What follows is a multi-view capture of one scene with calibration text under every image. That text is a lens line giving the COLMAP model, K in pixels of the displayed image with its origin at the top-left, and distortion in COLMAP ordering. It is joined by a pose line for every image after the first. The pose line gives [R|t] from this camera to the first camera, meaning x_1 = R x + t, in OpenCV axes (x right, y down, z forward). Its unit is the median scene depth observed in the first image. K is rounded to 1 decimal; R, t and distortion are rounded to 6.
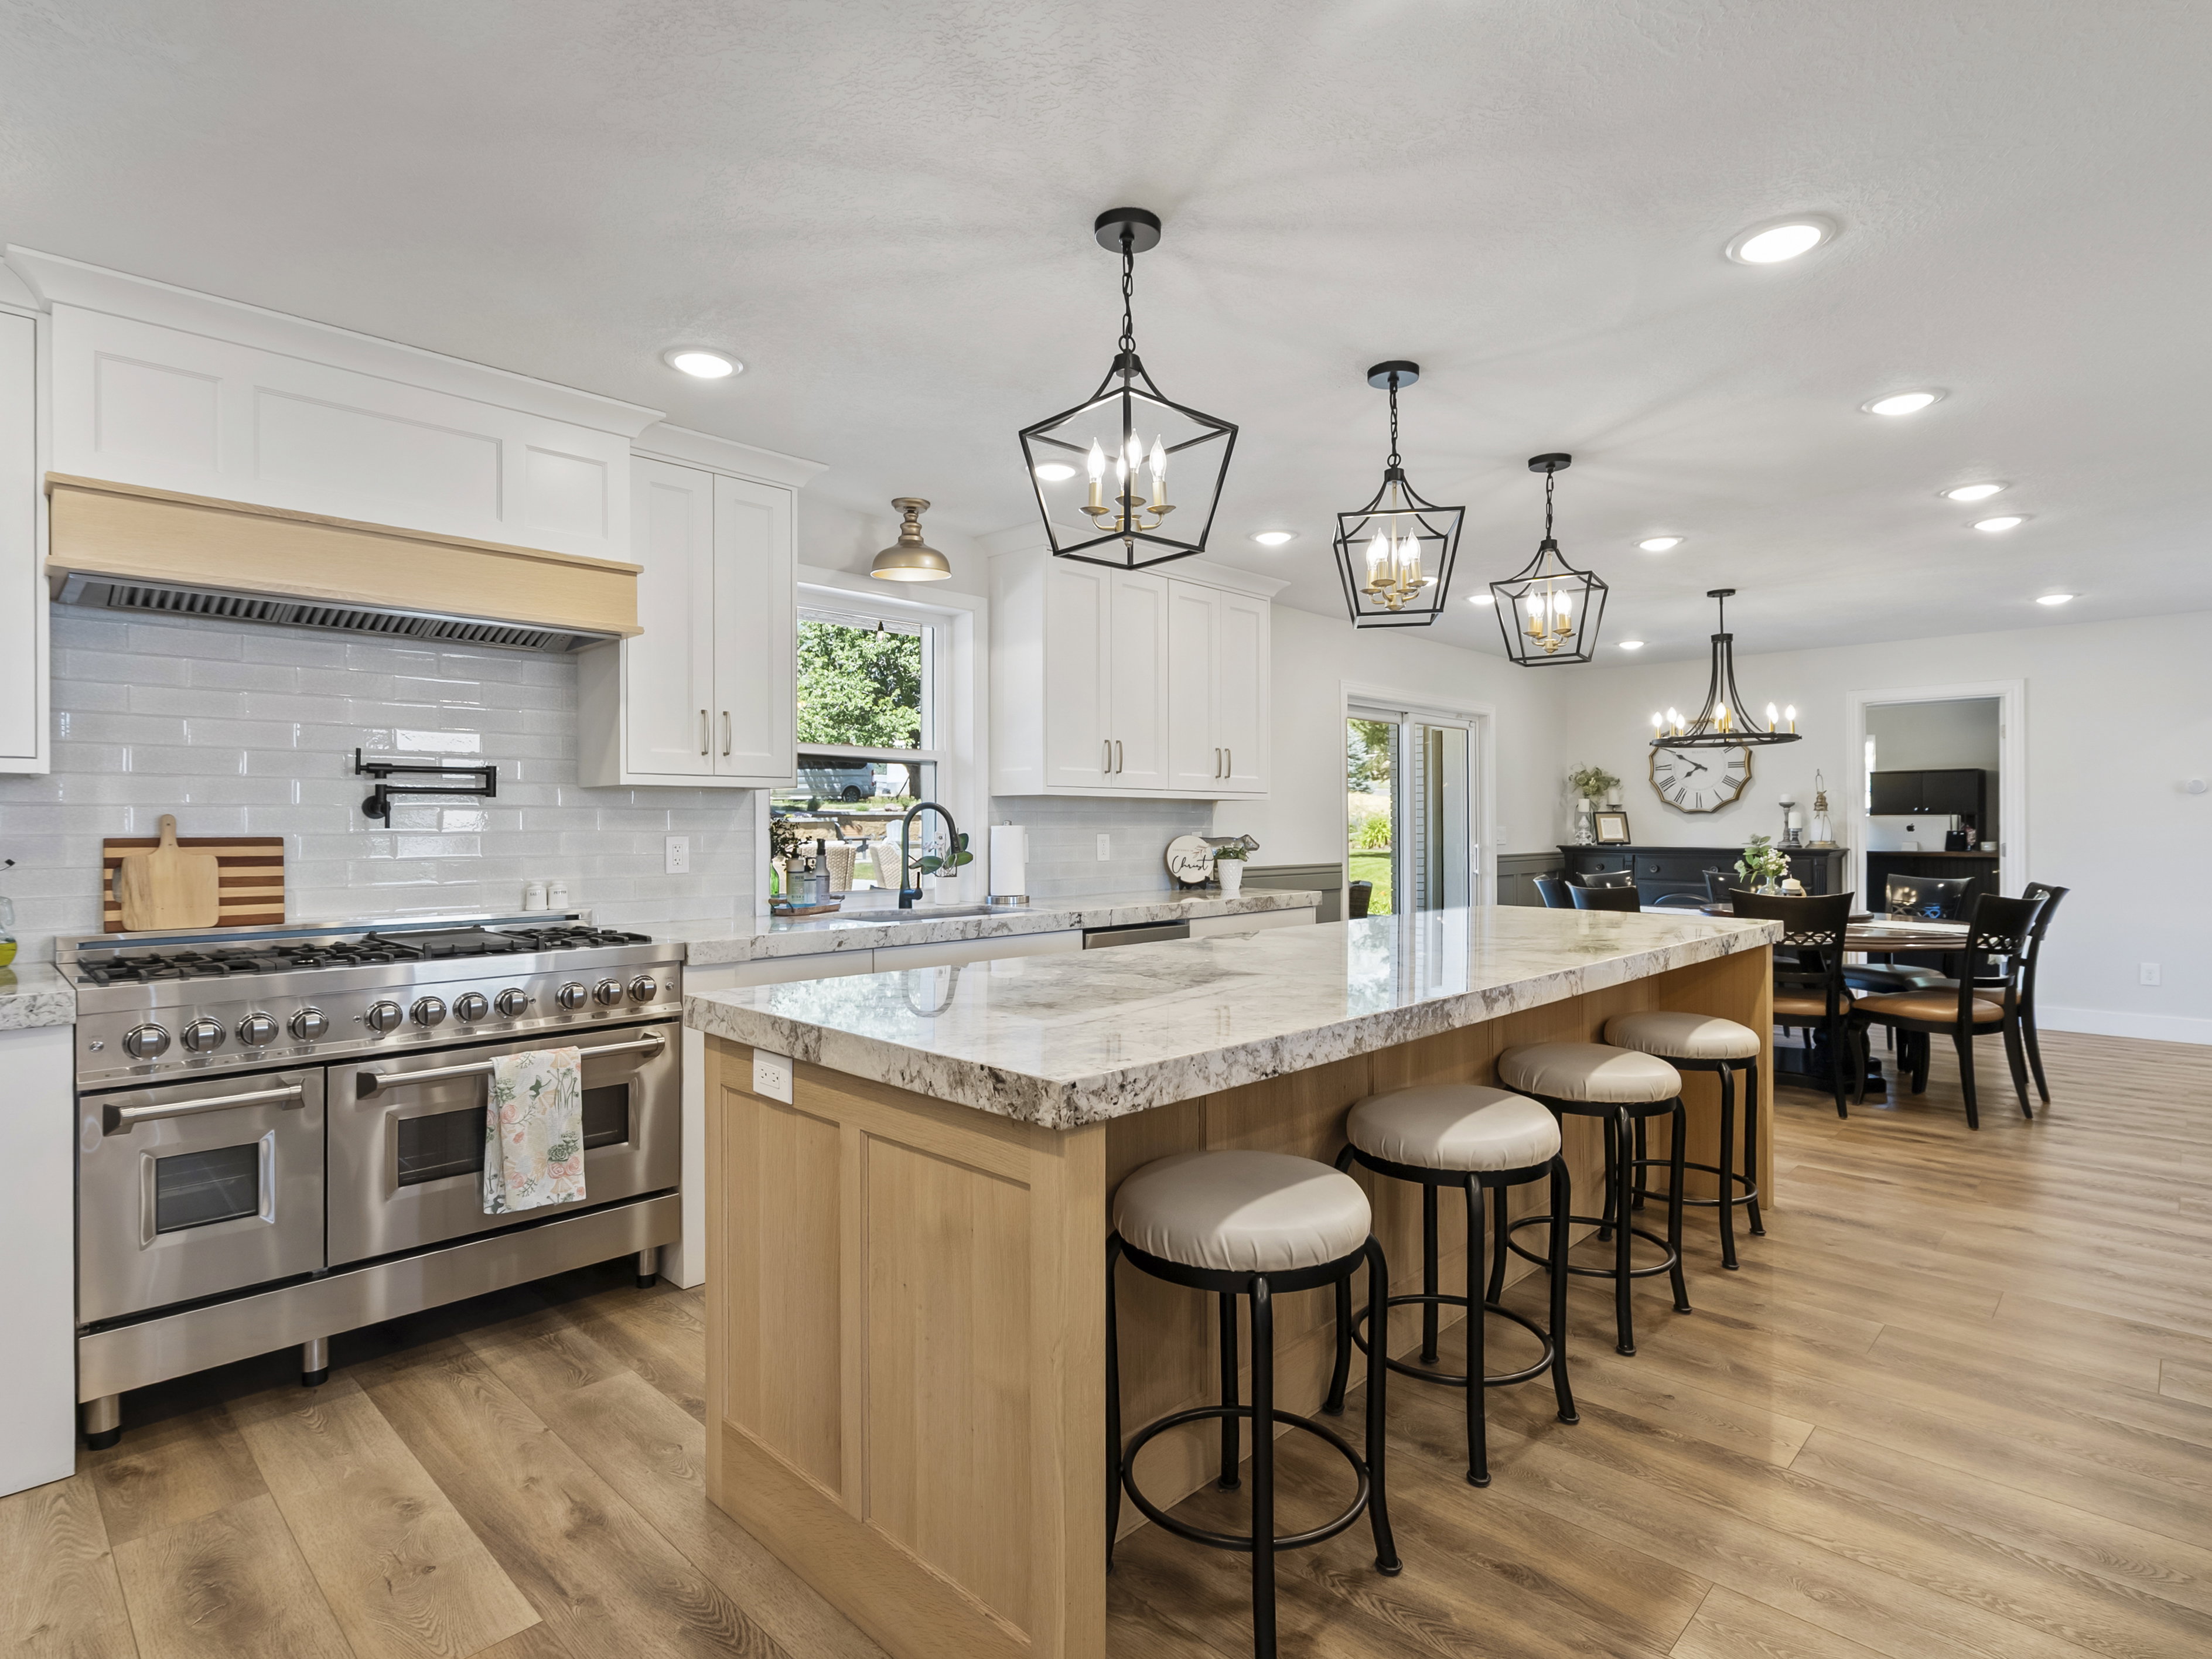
lens RADIAL K [[1163.9, 0, 1101.8], [0, 1163.9, 809.8], [0, 0, 1]] dist [-0.004062, -0.001183]
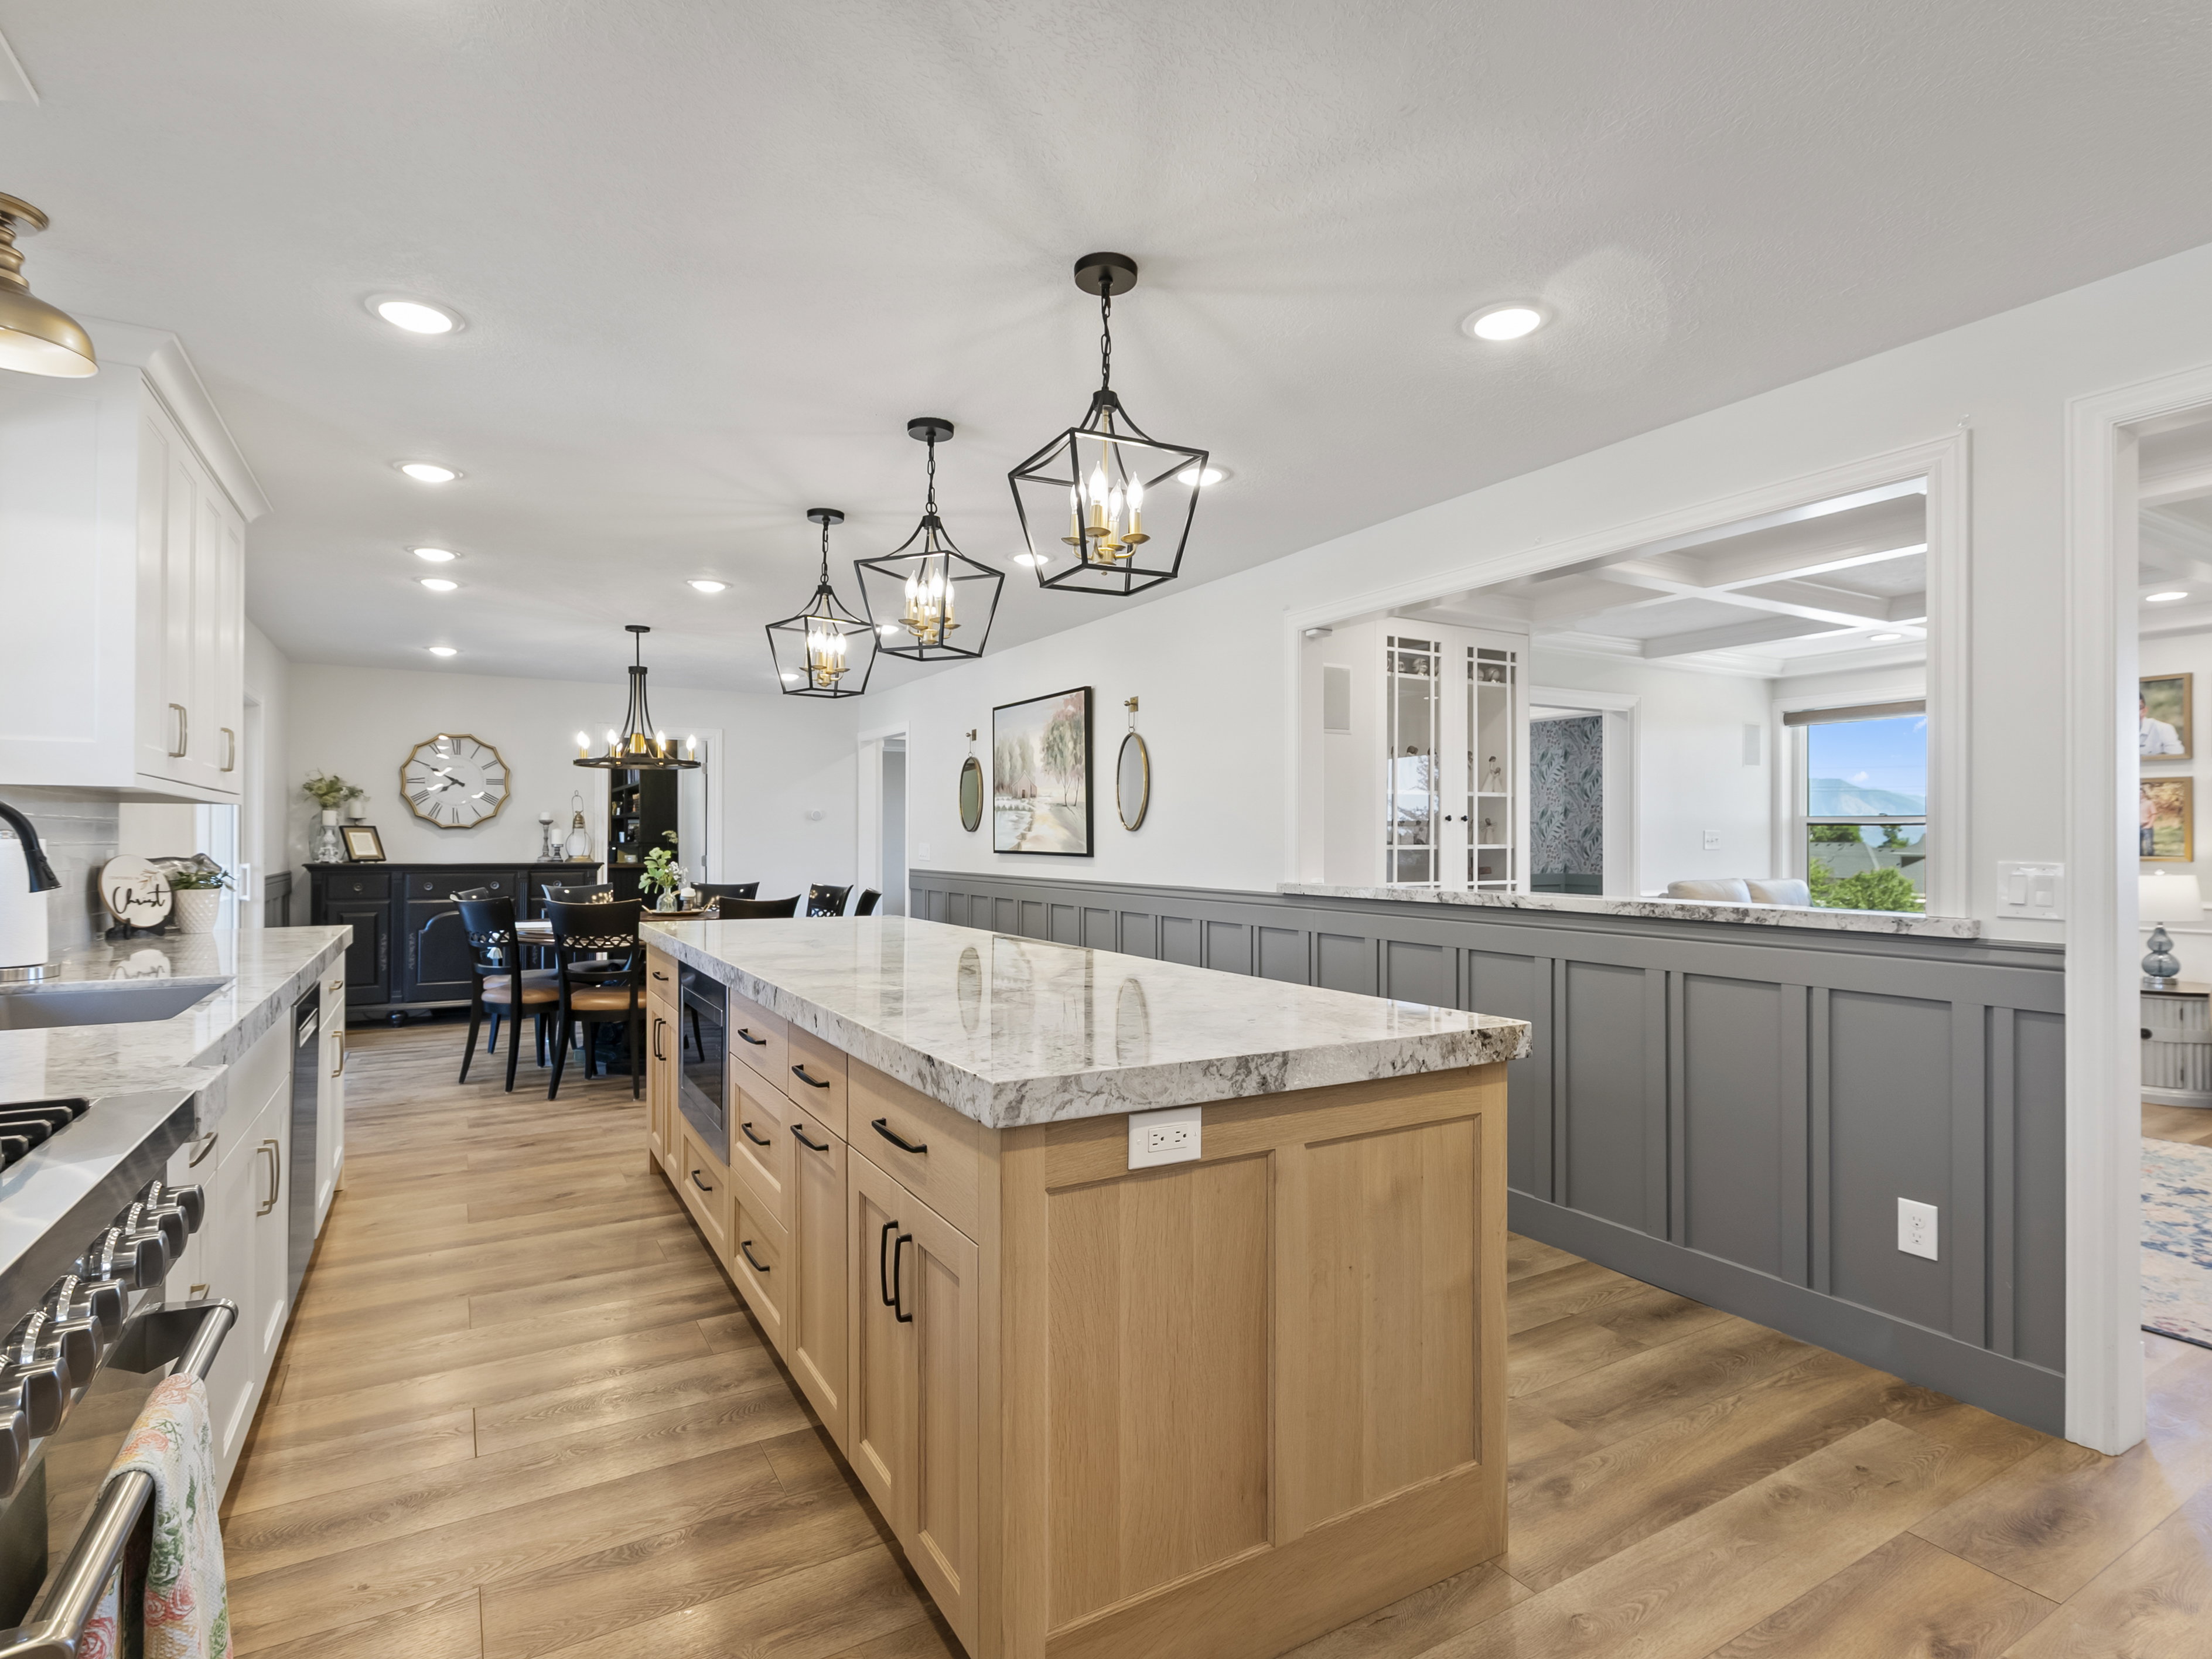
lens RADIAL K [[1135.5, 0, 1106.0], [0, 1135.5, 829.5], [0, 0, 1]] dist [-0.002477, 0.001376]
pose [[0.251870, 0.011700, 0.967690, -0.666222], [-0.014581, 0.999859, -0.008294, 0.008364], [-0.967651, -0.012020, 0.252005, 0.512718]]
